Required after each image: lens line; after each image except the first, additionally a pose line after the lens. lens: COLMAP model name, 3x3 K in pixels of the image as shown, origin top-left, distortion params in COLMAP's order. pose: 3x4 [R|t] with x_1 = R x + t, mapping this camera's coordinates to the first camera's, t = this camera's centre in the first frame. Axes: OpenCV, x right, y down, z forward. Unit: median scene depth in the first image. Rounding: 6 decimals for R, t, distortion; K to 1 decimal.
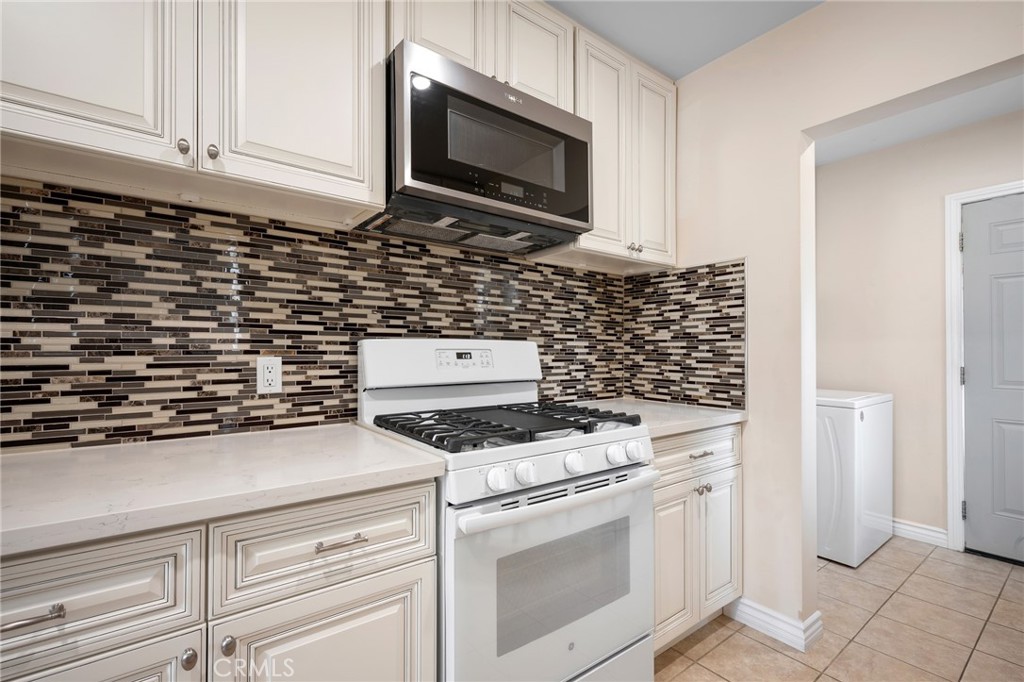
lens RADIAL K [[455.5, 0, 510.4], [0, 455.5, 346.1], [0, 0, 1]] dist [-0.000873, -0.000190]
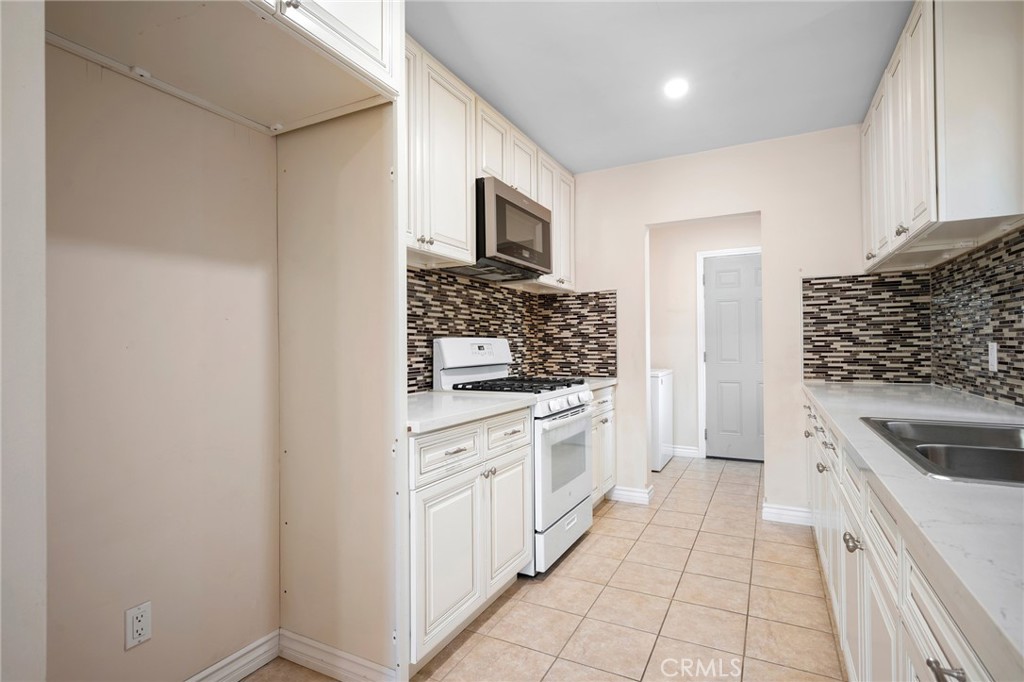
lens RADIAL K [[505.0, 0, 512.0], [0, 505.0, 341.0], [0, 0, 1]] dist [-0.000786, 0.000256]
pose [[0.901601, -0.006246, 0.432523, -0.655411], [0.006010, 0.999980, 0.001914, -0.005258], [-0.432526, 0.000873, 0.901621, -0.546730]]
